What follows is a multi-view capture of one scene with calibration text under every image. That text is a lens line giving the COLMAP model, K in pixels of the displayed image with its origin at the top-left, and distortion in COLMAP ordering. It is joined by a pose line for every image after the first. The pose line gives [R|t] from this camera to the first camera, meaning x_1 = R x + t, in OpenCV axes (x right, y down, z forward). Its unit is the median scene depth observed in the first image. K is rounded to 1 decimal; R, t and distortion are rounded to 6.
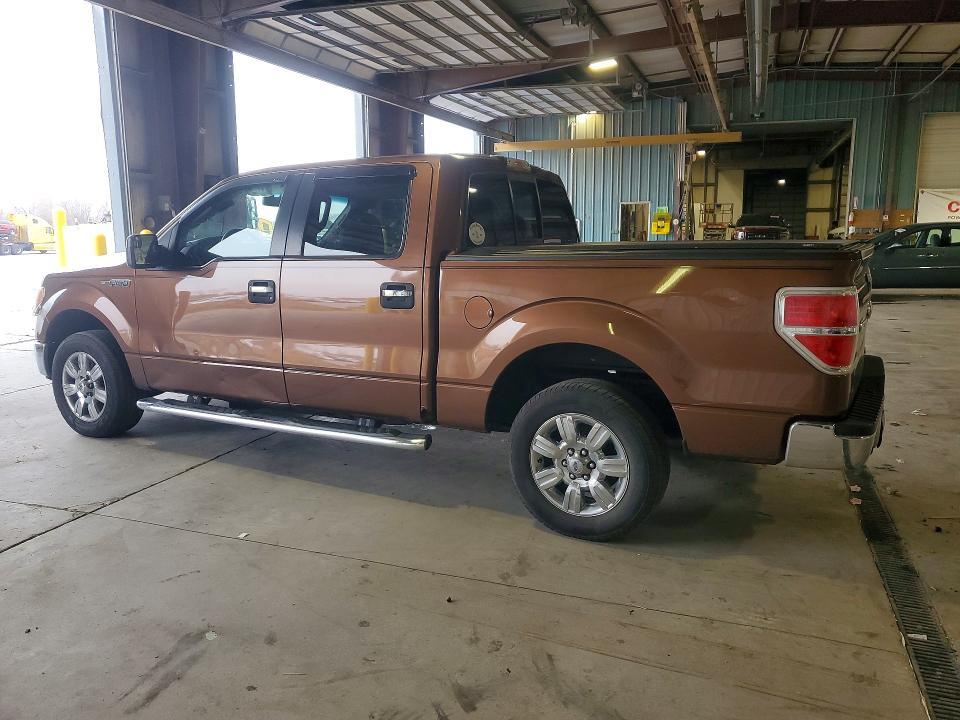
lens RADIAL K [[753.6, 0, 481.6], [0, 753.6, 358.4], [0, 0, 1]] dist [0.012221, -0.001860]
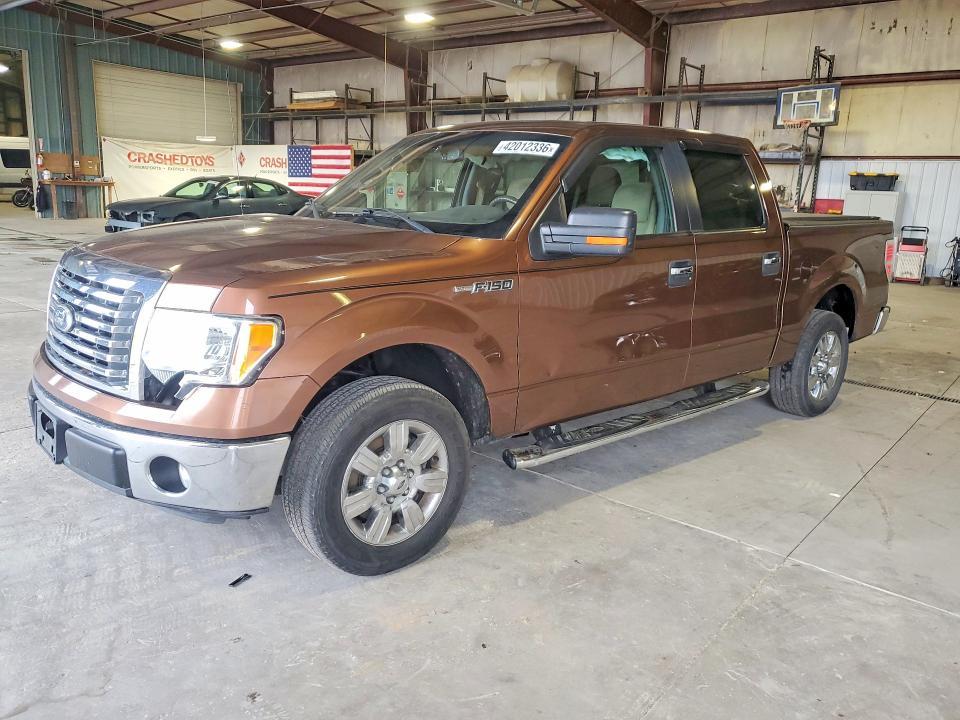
lens RADIAL K [[753.6, 0, 482.2], [0, 753.6, 362.6], [0, 0, 1]] dist [0.012221, -0.001860]
pose [[0.324323, -0.192446, 0.926164, -0.277206], [0.116570, 0.979755, 0.162761, -0.035597], [-0.938736, 0.055176, 0.340191, 0.211042]]
